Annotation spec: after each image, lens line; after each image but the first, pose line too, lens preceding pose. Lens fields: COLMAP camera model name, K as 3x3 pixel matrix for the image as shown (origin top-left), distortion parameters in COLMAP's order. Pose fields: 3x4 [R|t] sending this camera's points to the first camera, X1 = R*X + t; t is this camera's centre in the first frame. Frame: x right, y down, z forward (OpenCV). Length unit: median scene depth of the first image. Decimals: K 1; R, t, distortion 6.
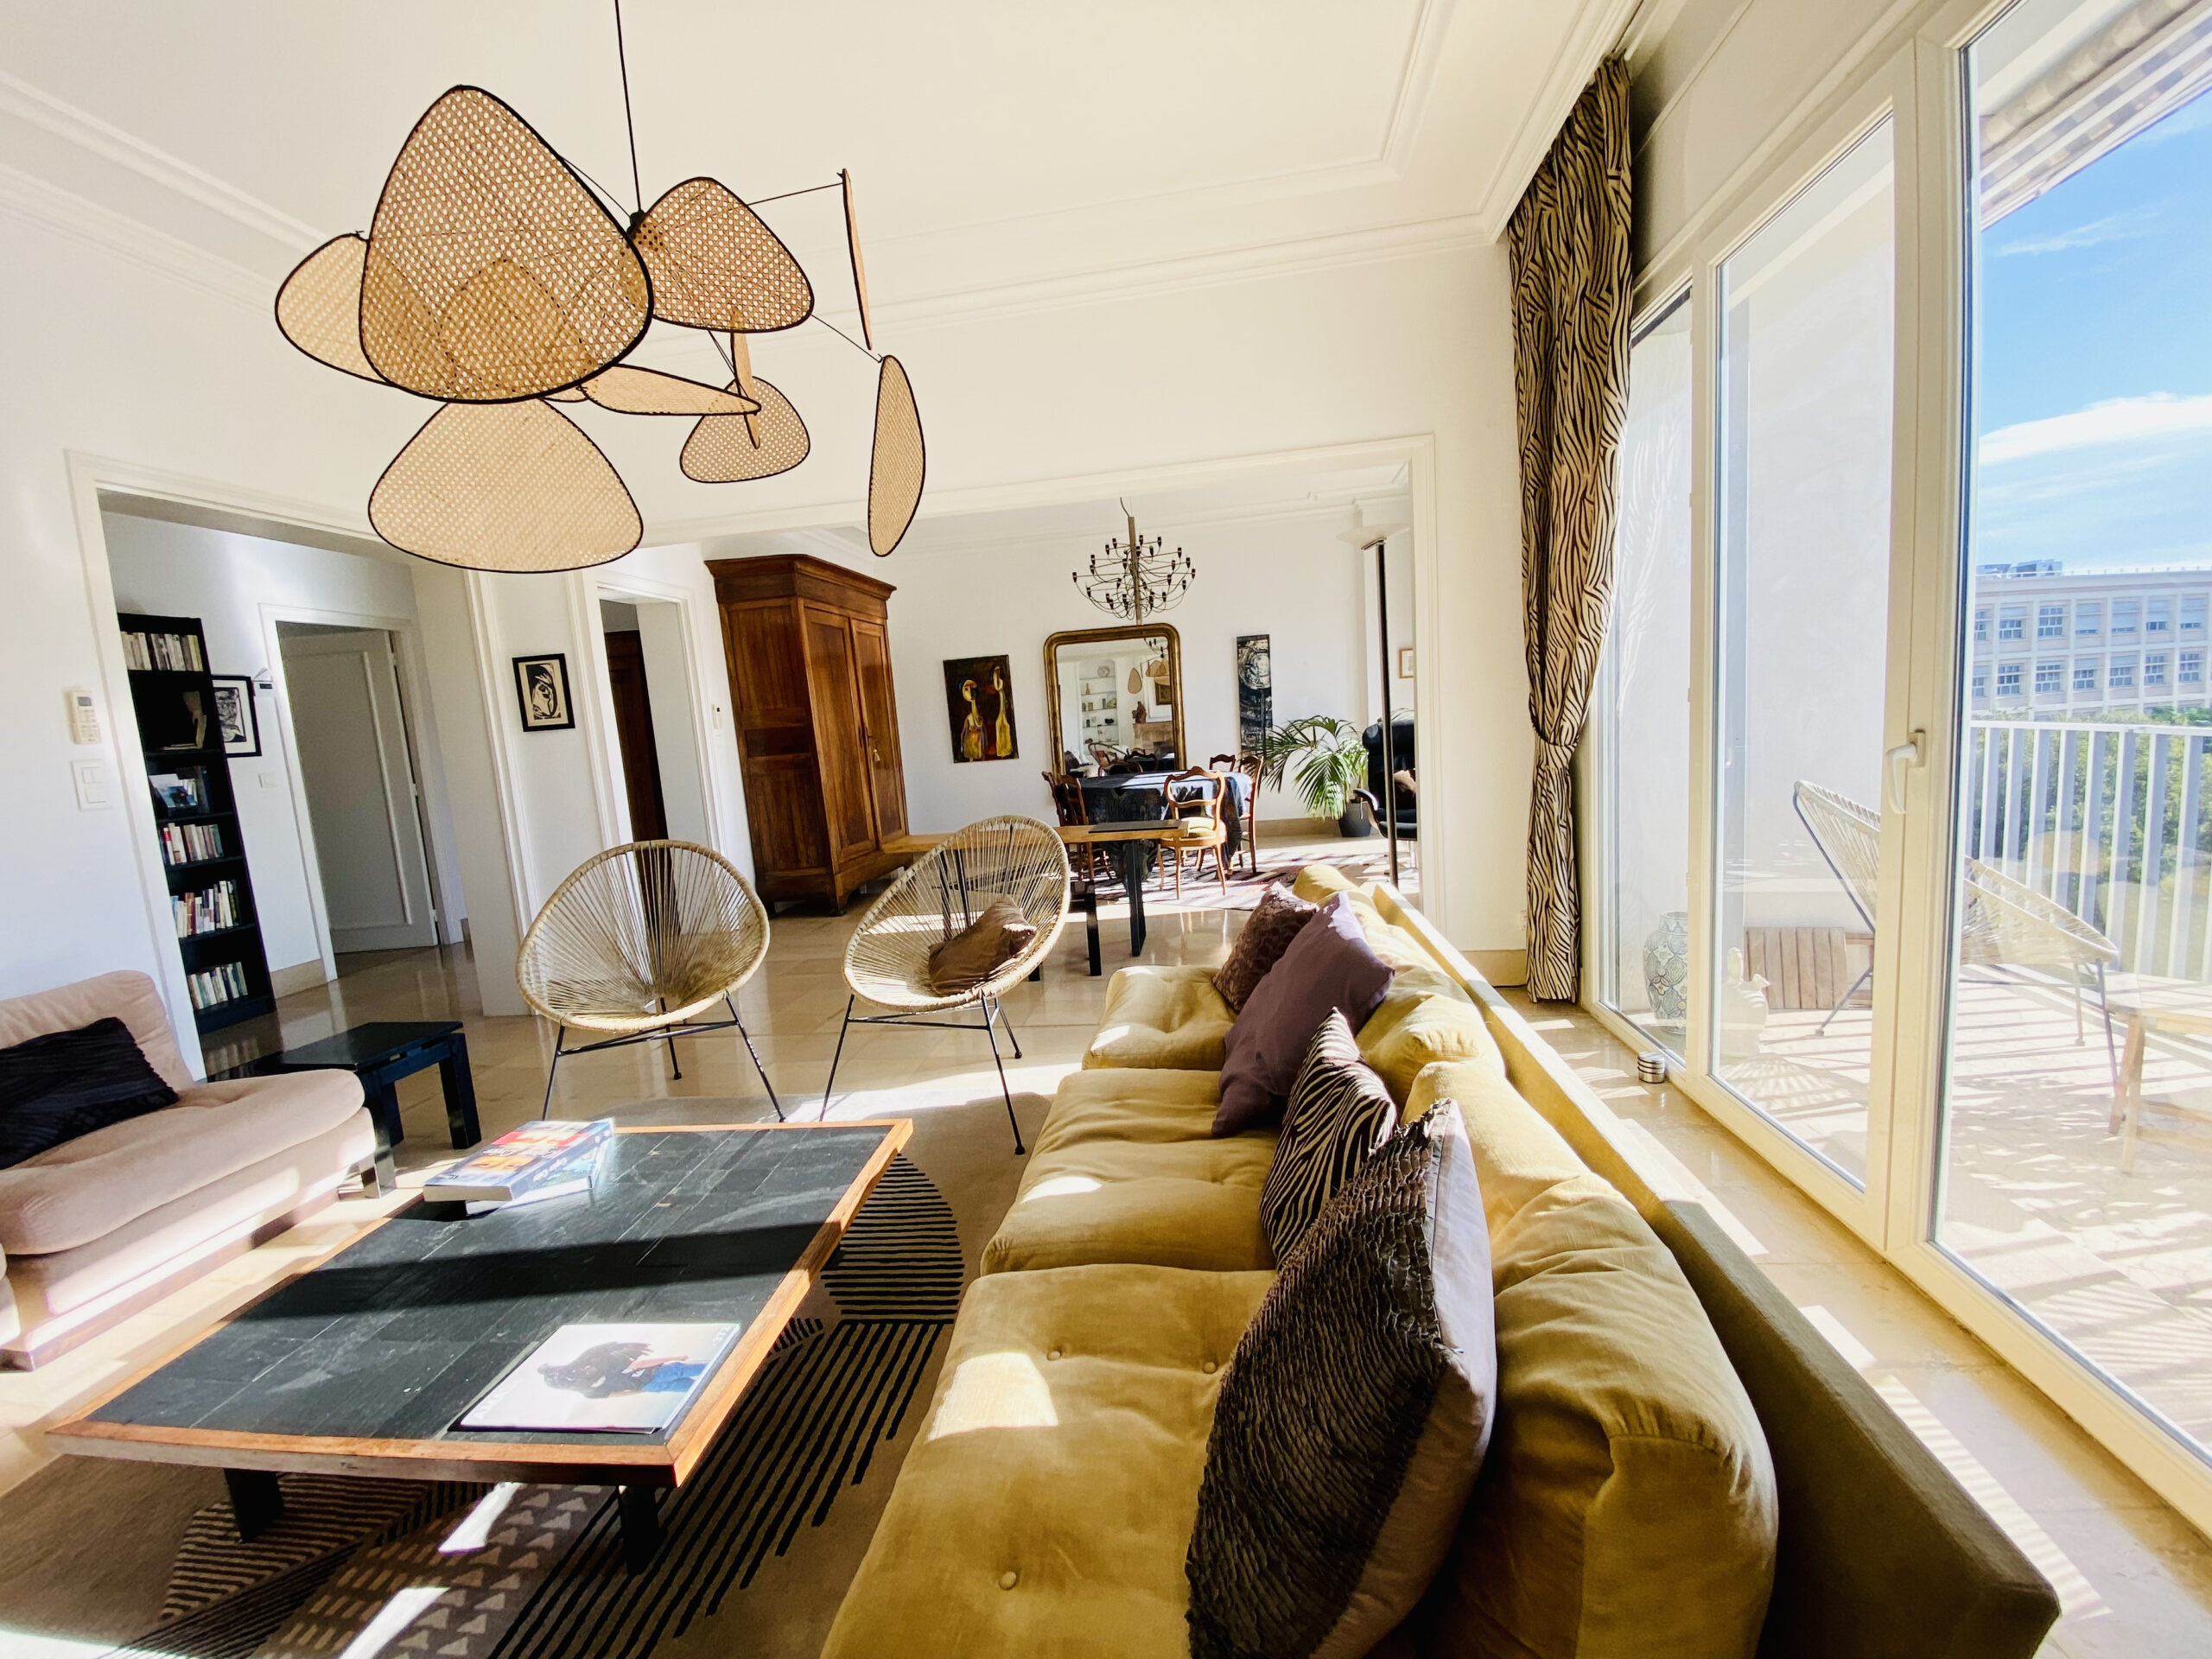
lens RADIAL K [[884.5, 0, 1098.1], [0, 884.5, 828.3], [0, 0, 1]] dist [0.015469, -0.019024]
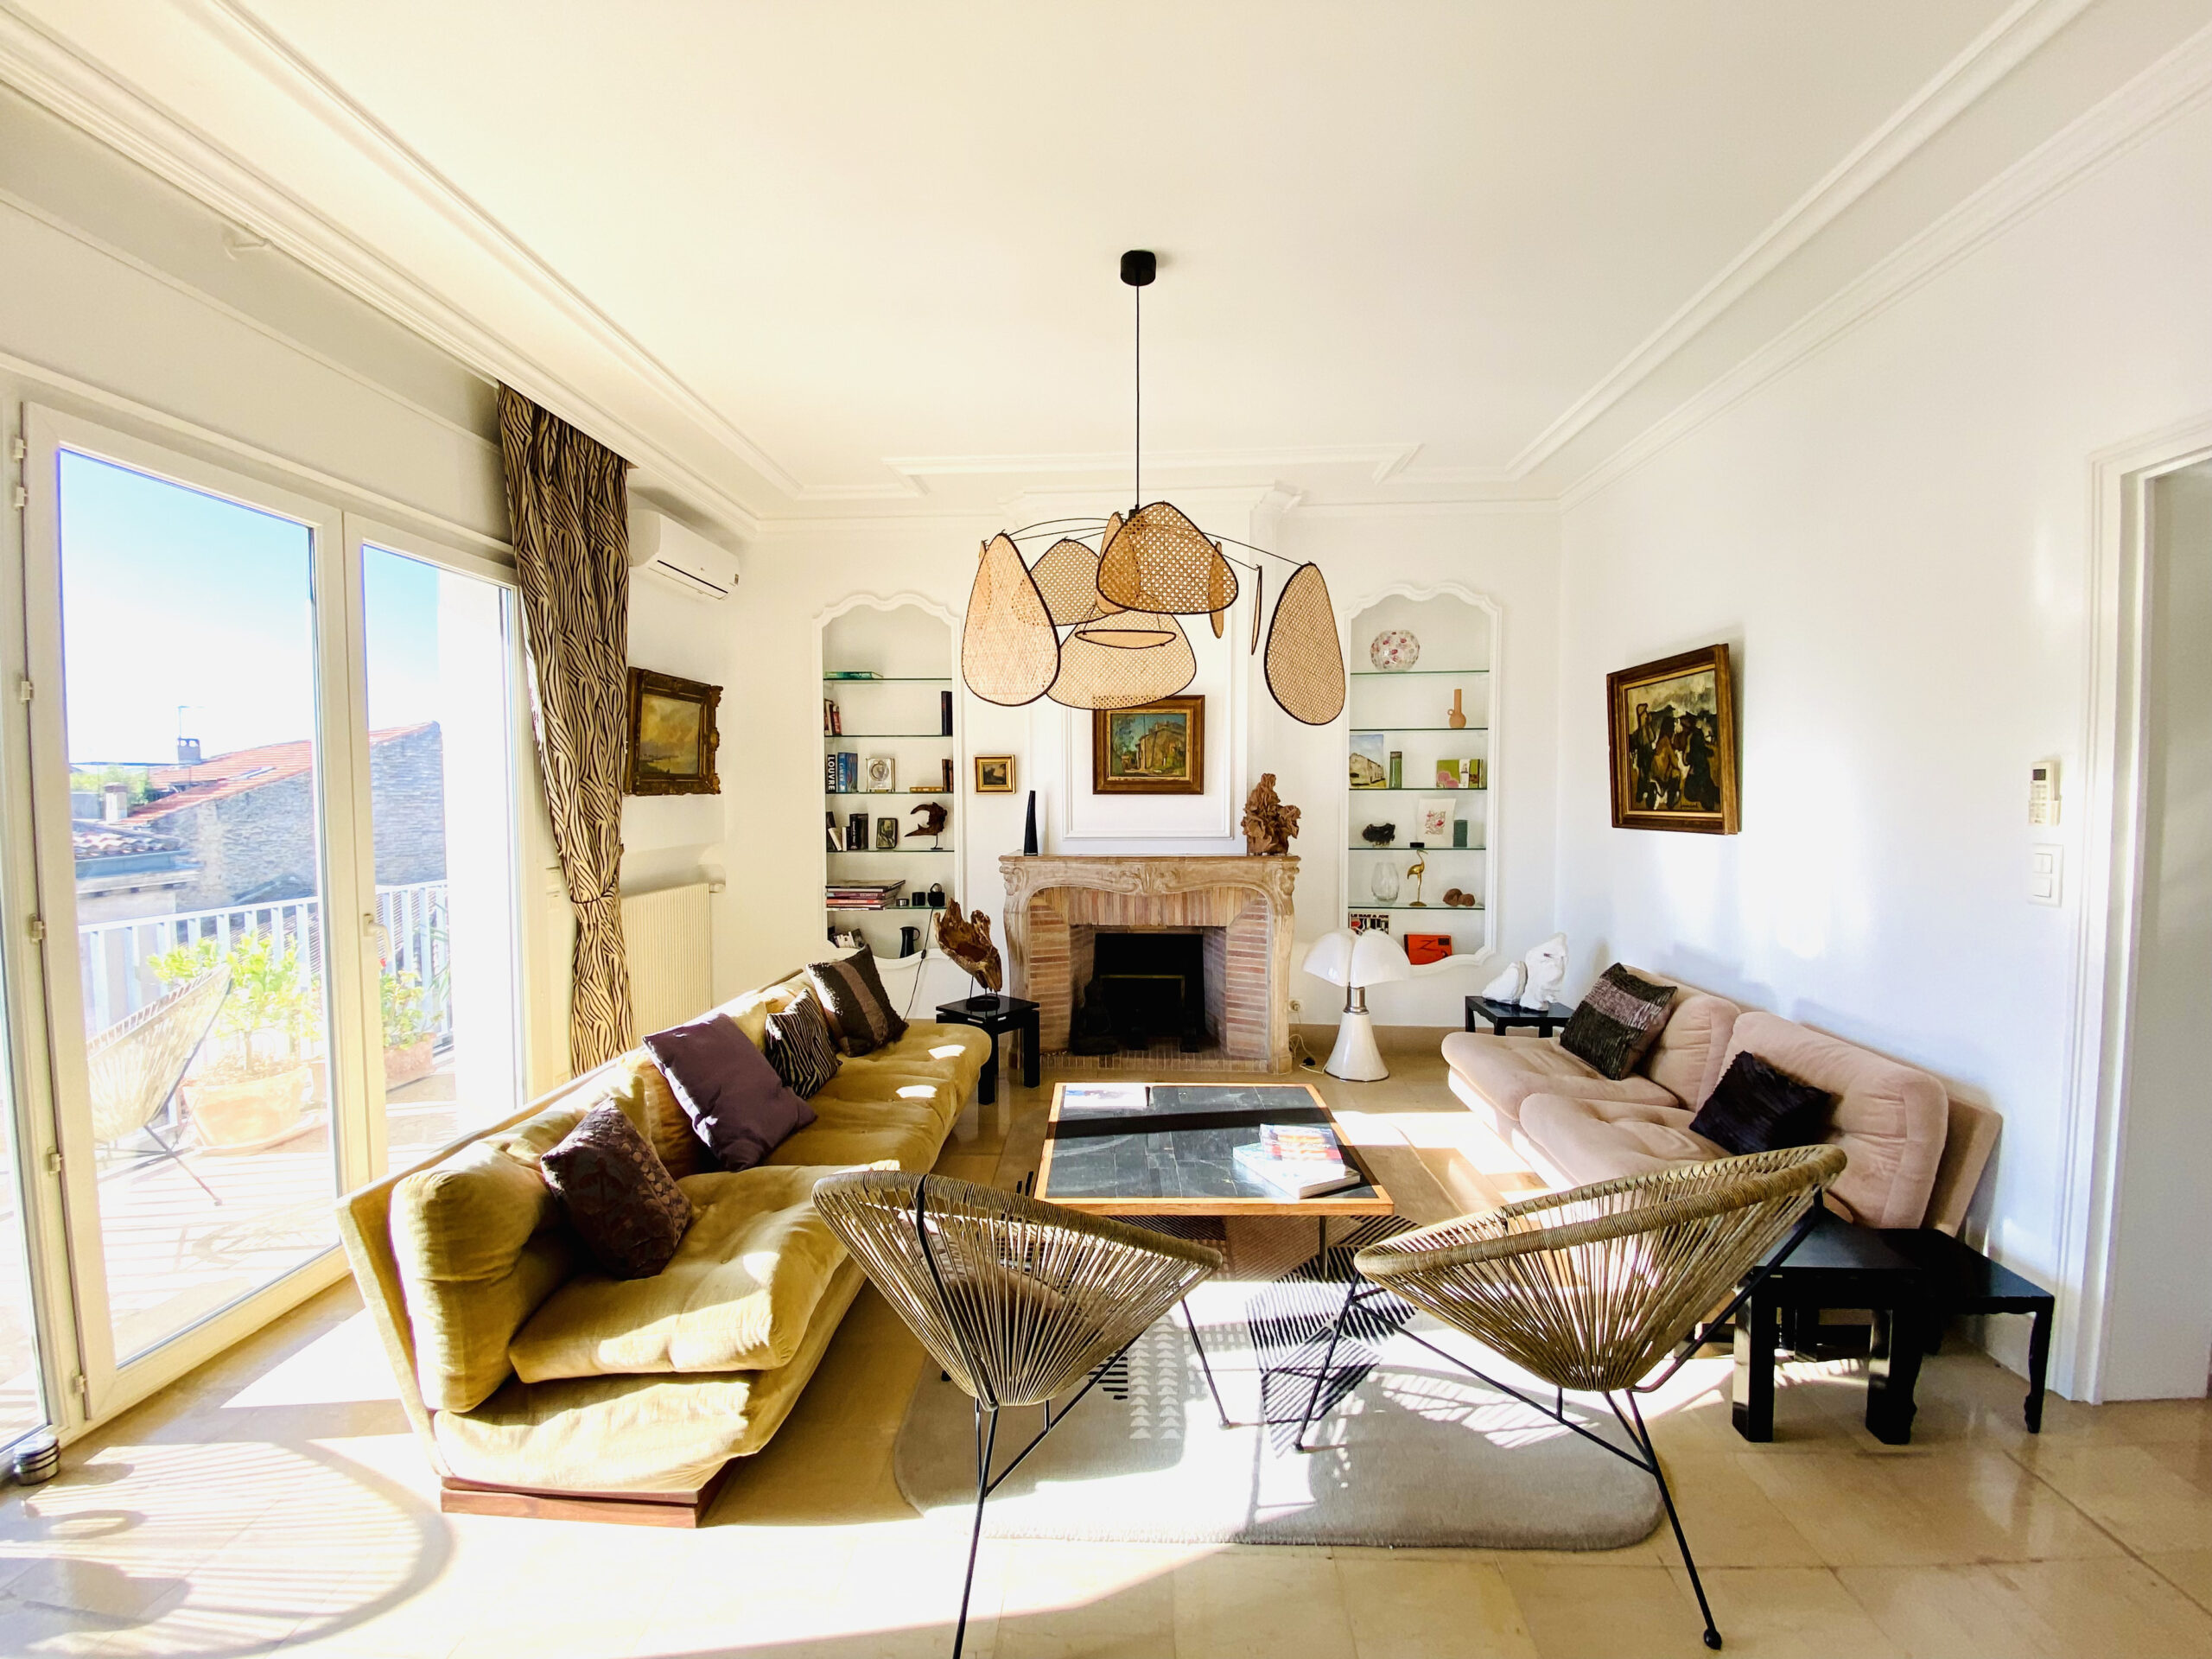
lens RADIAL K [[884.5, 0, 1098.1], [0, 884.5, 828.3], [0, 0, 1]] dist [0.015469, -0.019024]
pose [[-0.995362, 0.079670, -0.053913, -0.145456], [0.069914, 0.984073, 0.163441, -0.178766], [0.066076, 0.158914, -0.985079, 1.091882]]
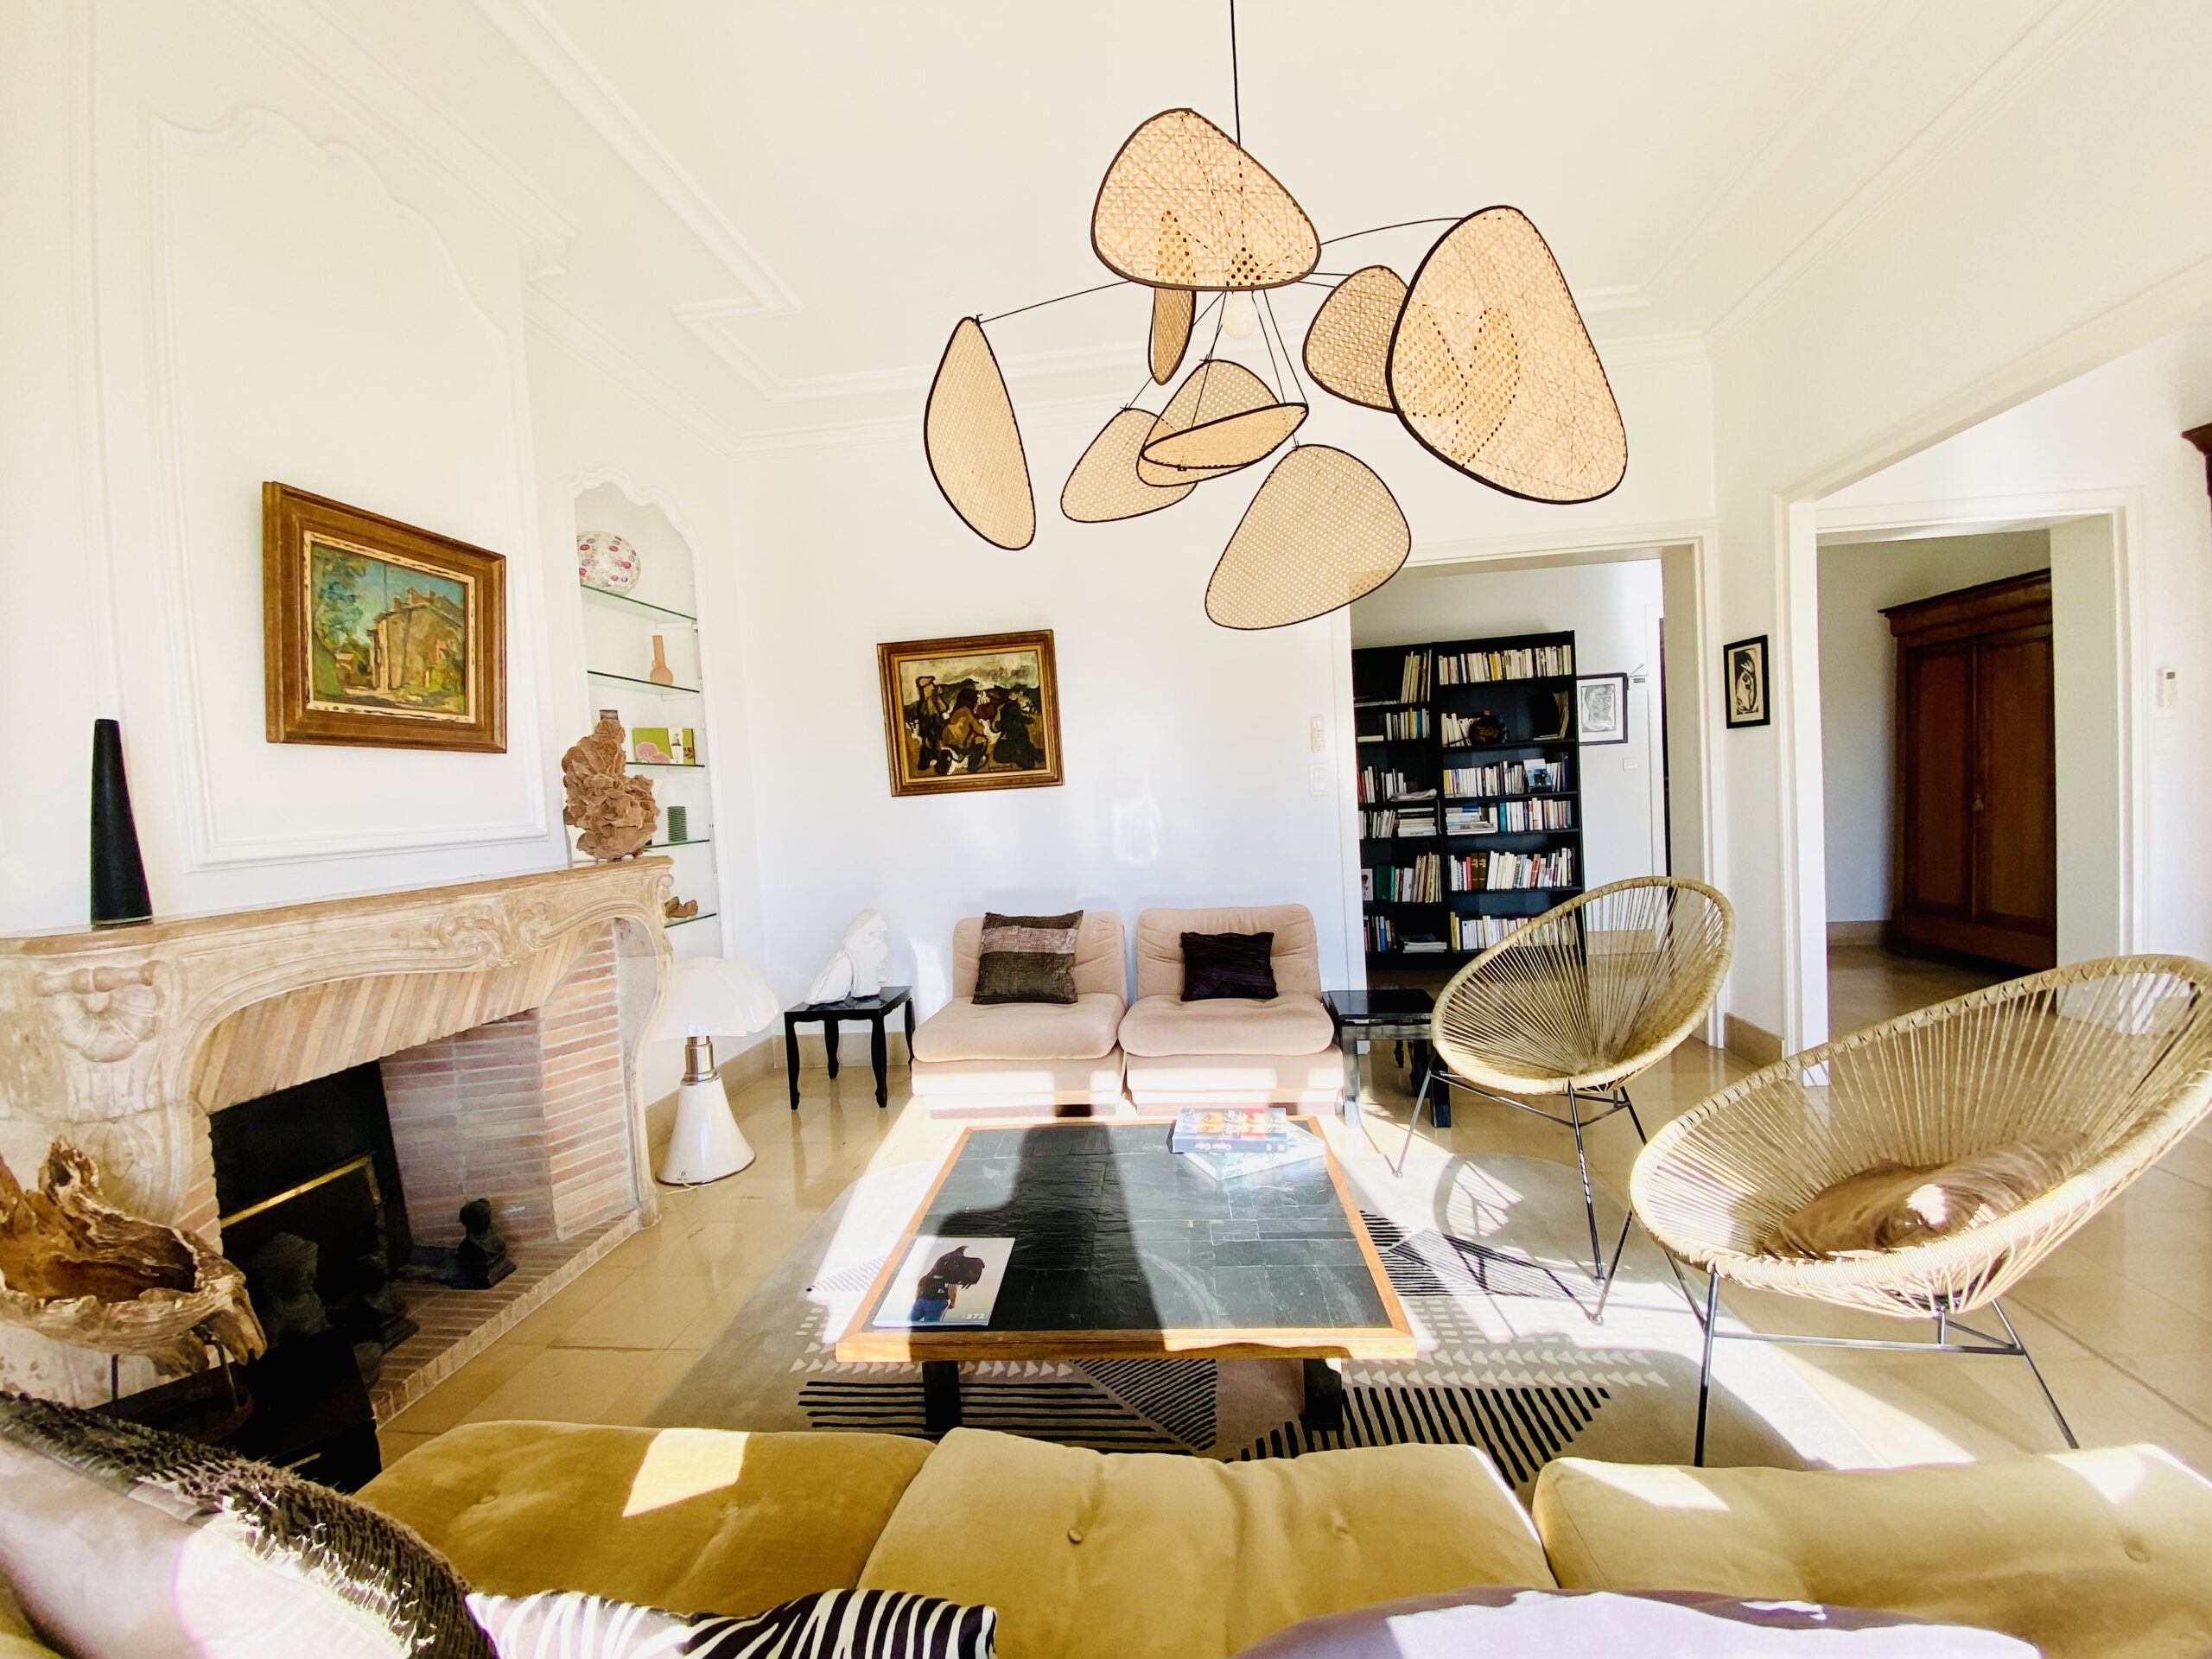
lens RADIAL K [[884.5, 0, 1098.1], [0, 884.5, 828.3], [0, 0, 1]] dist [0.015469, -0.019024]
pose [[0.014985, 0.114416, -0.993320, 0.226876], [-0.064089, 0.991499, 0.113239, -0.070678], [0.997832, 0.061964, 0.022190, 0.366315]]
